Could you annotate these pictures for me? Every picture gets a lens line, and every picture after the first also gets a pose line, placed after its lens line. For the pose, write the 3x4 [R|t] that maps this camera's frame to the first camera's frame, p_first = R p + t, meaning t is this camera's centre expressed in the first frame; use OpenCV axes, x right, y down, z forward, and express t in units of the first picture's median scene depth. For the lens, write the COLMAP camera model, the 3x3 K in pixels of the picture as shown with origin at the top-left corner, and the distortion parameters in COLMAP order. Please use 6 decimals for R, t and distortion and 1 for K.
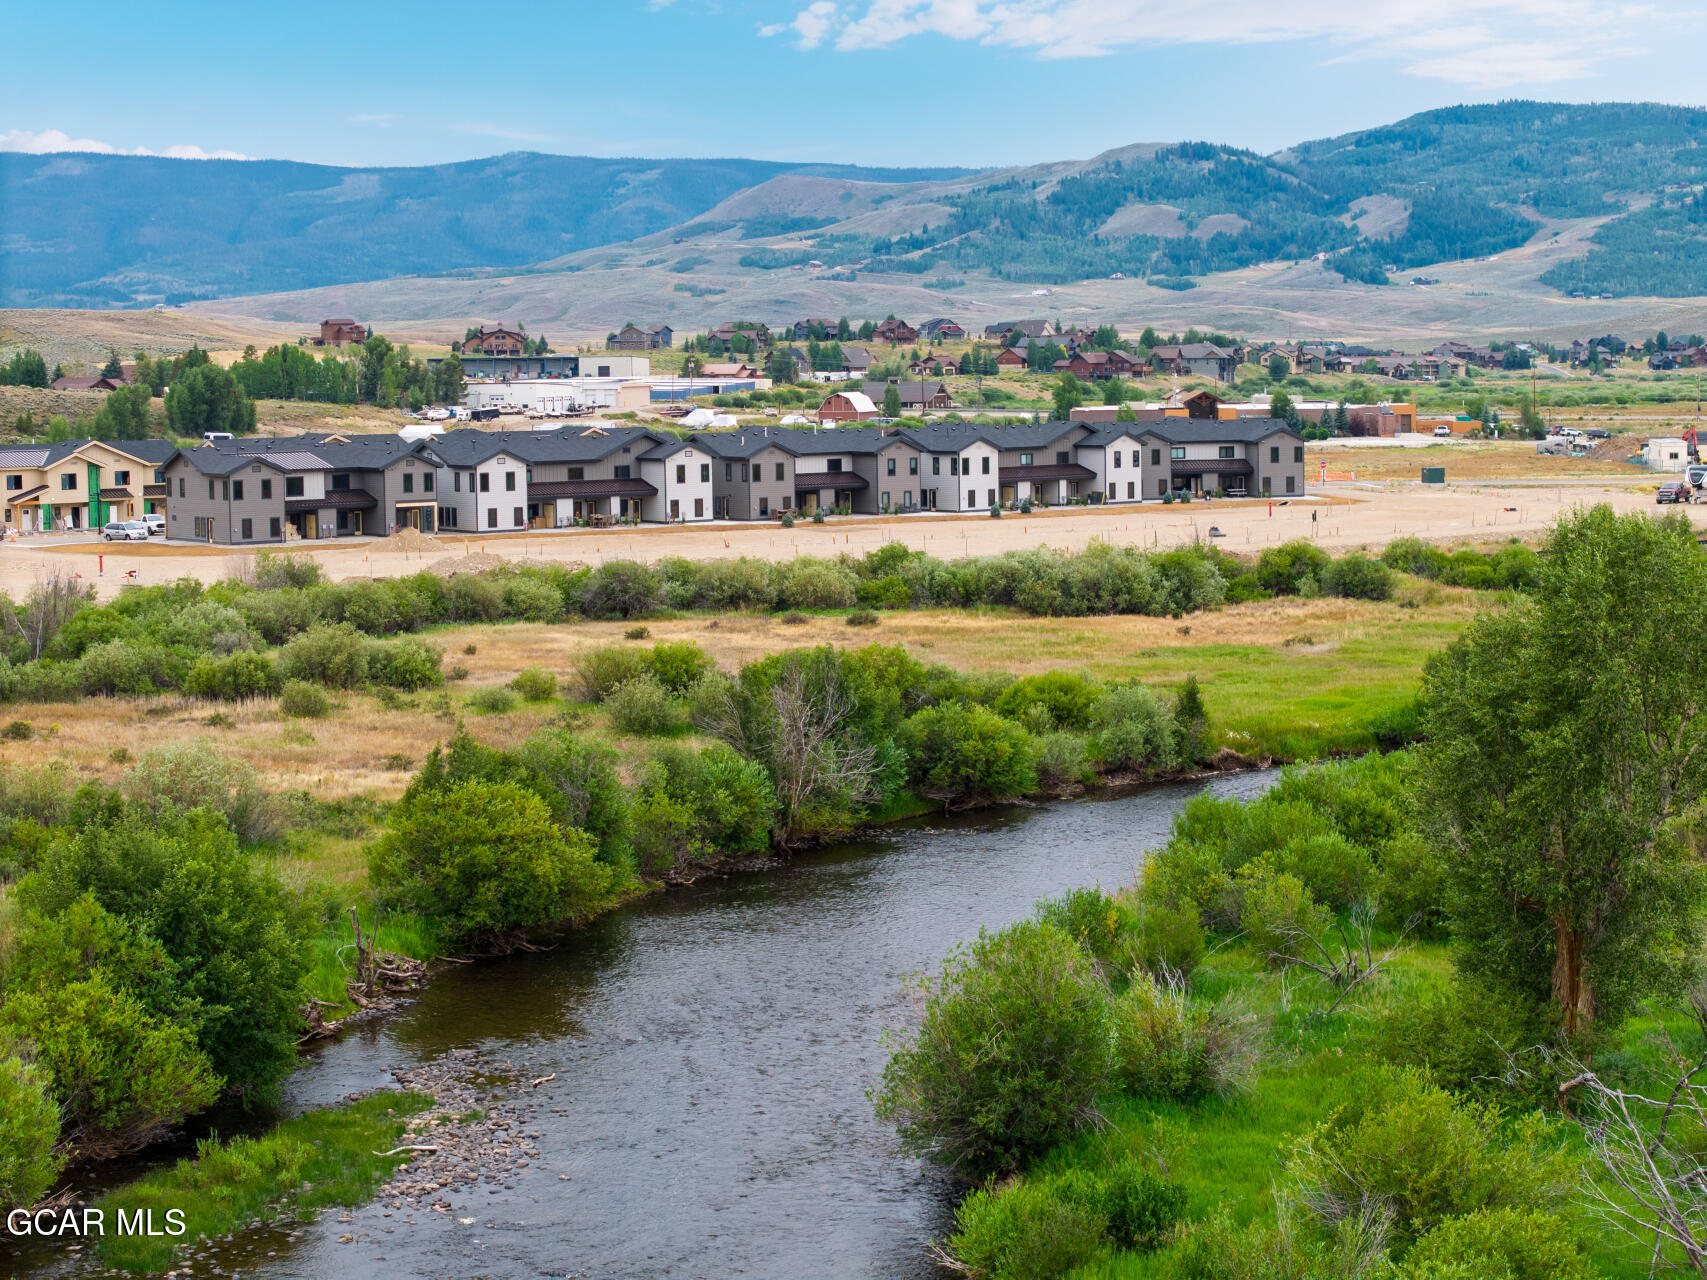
lens RADIAL K [[3424.4, 0, 853.5], [0, 3424.4, 640.0], [0, 0, 1]] dist [-0.245603, 1.247925]
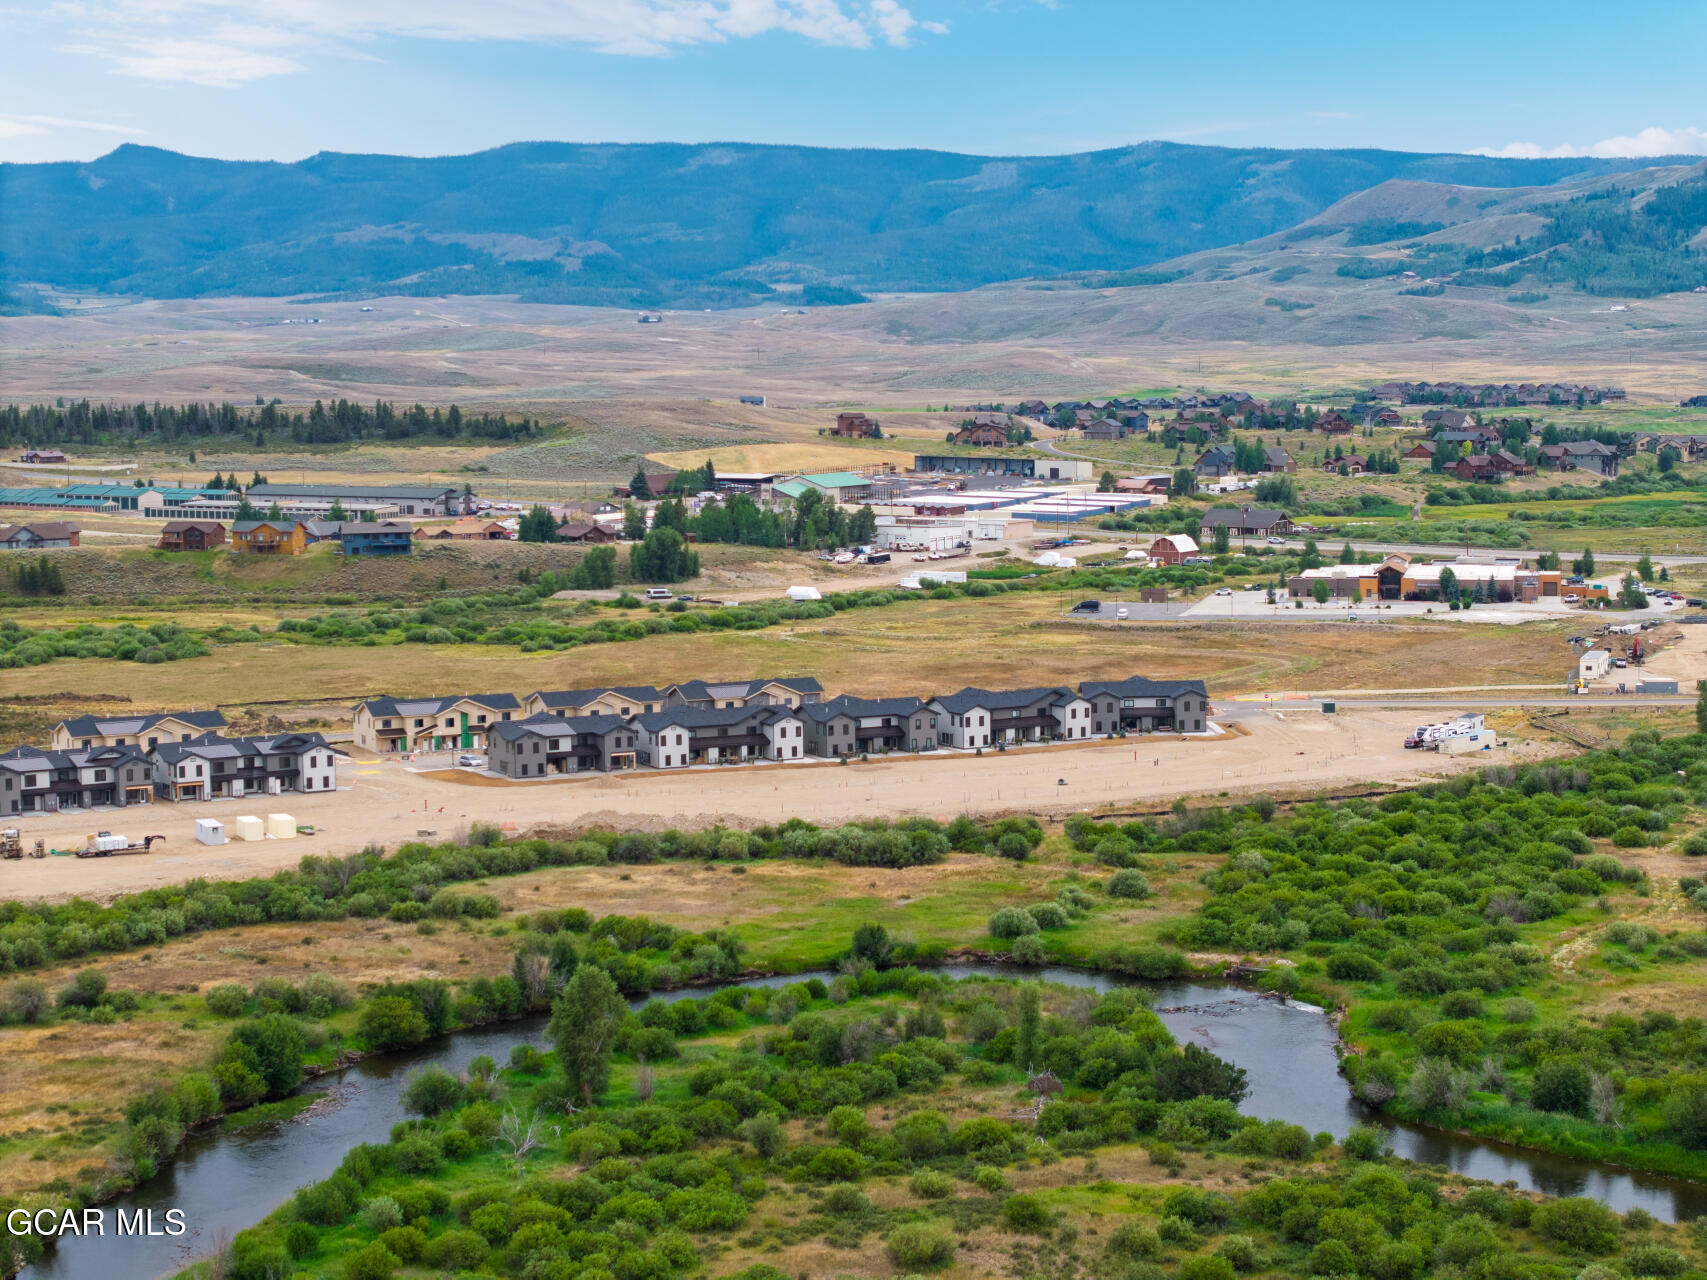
lens RADIAL K [[3424.4, 0, 853.5], [0, 3424.4, 640.0], [0, 0, 1]] dist [-0.245603, 1.247925]
pose [[0.981831, 0.019032, -0.188802, 0.022982], [-0.017327, 0.999793, 0.010677, -0.008426], [0.188966, -0.007212, 0.981957, -0.052003]]
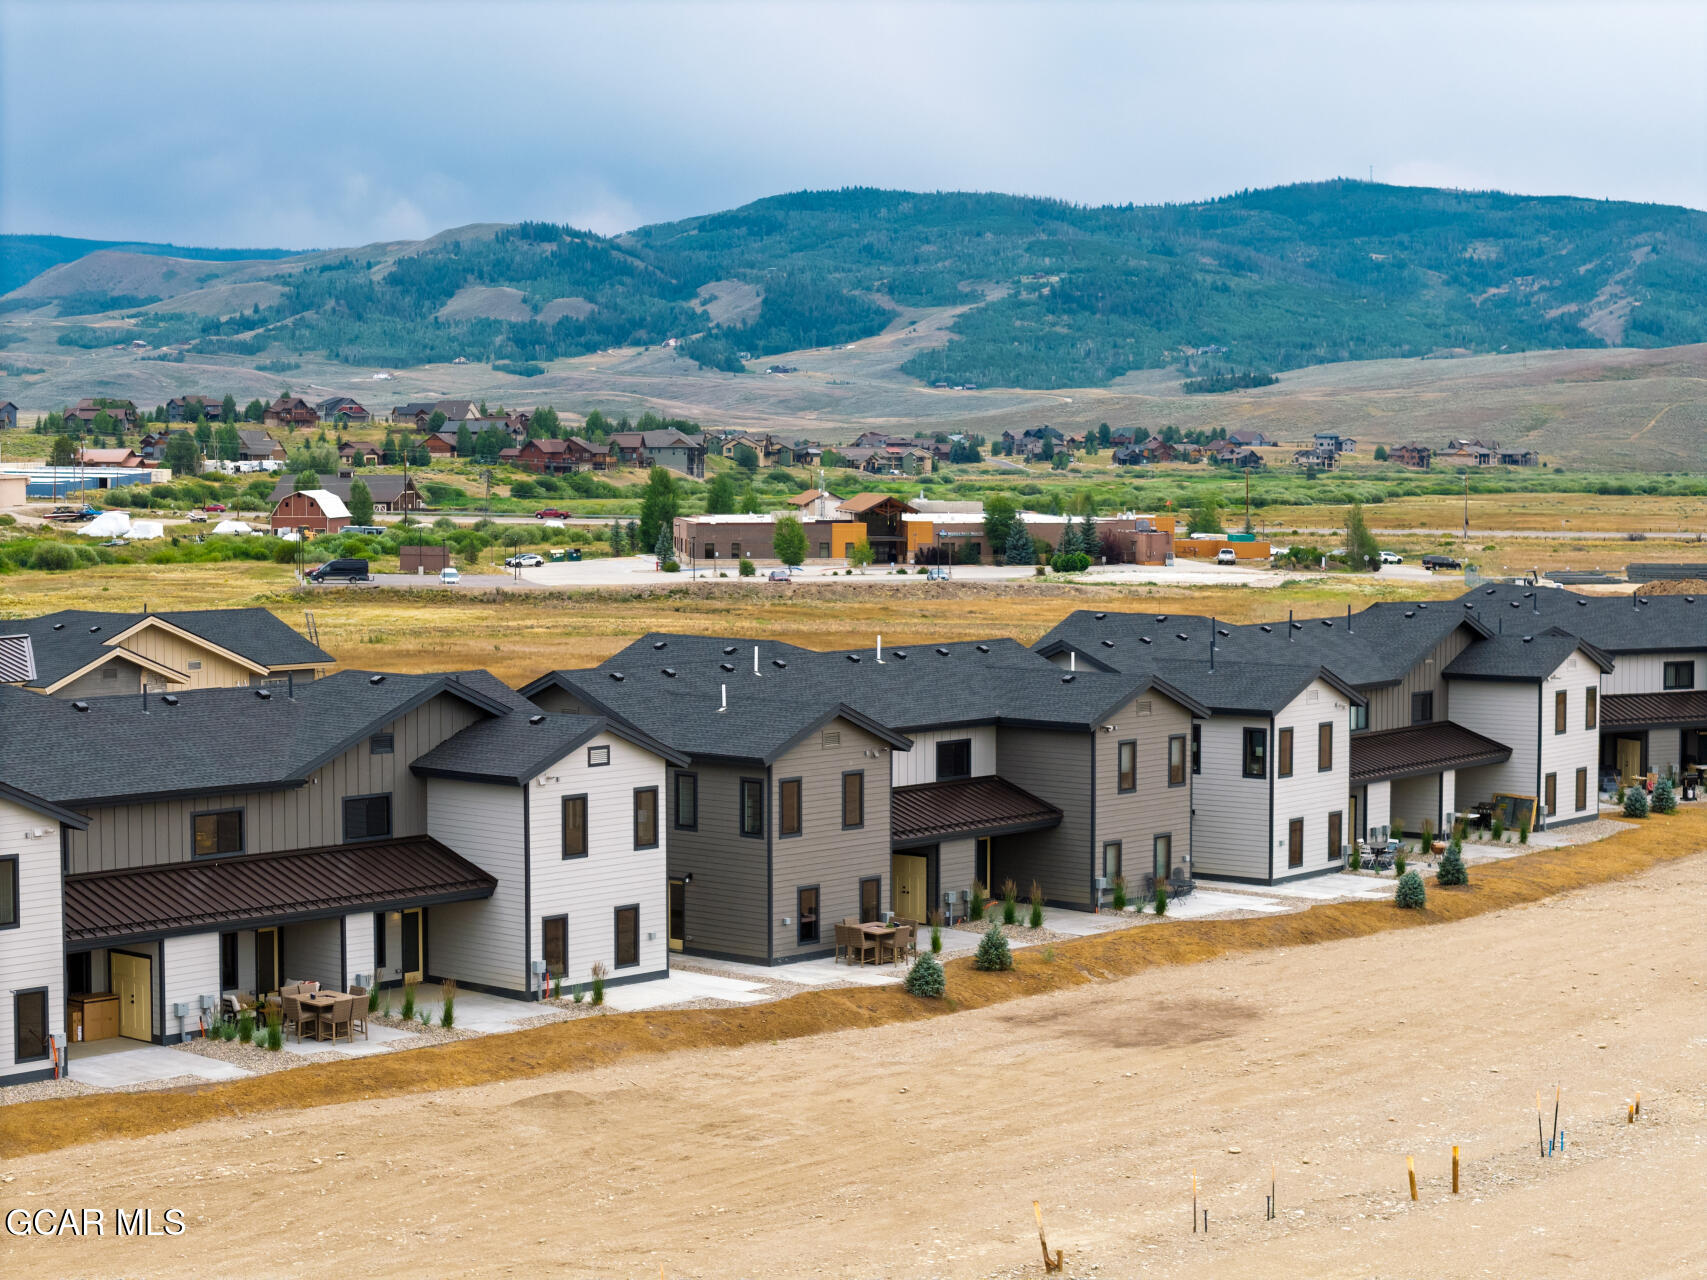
lens RADIAL K [[3424.4, 0, 853.5], [0, 3424.4, 640.0], [0, 0, 1]] dist [-0.245603, 1.247925]
pose [[0.979722, 0.001819, 0.200355, -0.006259], [0.003403, 0.999664, -0.025716, -0.004157], [-0.200334, 0.025876, 0.979386, 0.051915]]
